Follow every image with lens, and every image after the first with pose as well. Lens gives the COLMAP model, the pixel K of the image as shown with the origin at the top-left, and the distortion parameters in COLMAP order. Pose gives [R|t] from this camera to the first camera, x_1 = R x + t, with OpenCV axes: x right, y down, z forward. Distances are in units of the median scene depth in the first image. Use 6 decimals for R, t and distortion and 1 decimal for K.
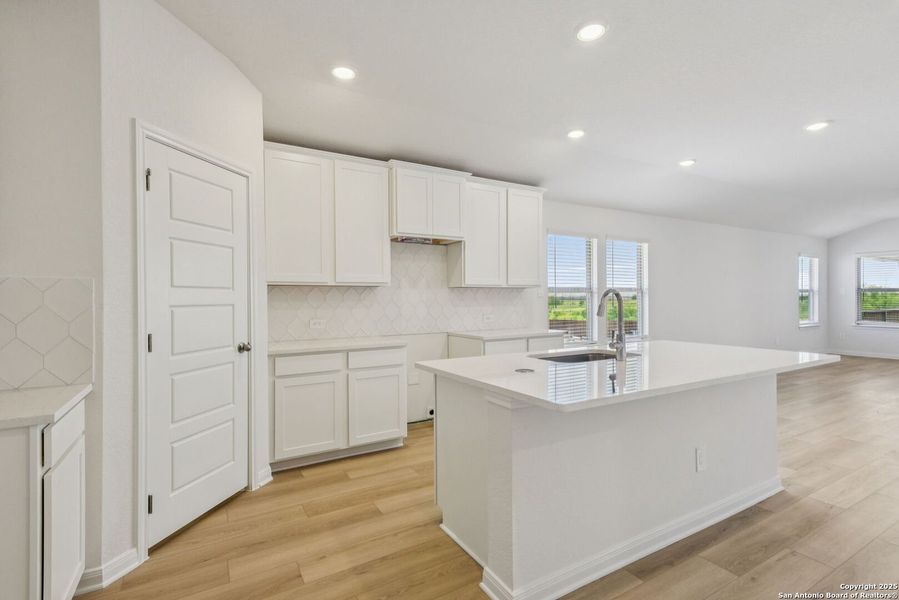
lens RADIAL K [[435.7, 0, 443.3], [0, 435.7, 295.4], [0, 0, 1]] dist [0.025973, 0.001179]
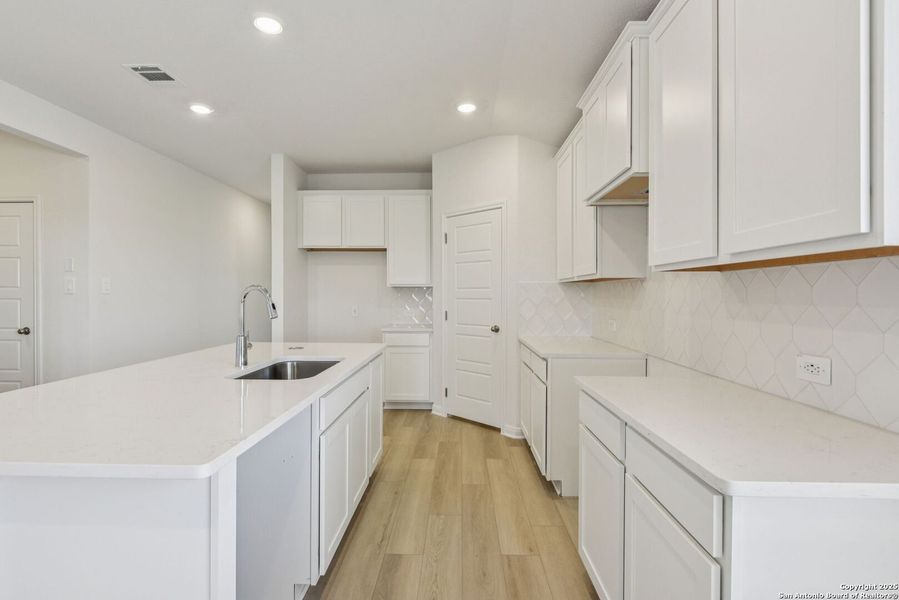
lens RADIAL K [[435.7, 0, 442.0], [0, 435.7, 297.6], [0, 0, 1]] dist [0.025973, 0.001179]
pose [[-0.545726, 0.019405, -0.837739, 0.724347], [0.015722, 0.999793, 0.012916, -0.003253], [0.837816, -0.006122, -0.545918, 1.428558]]
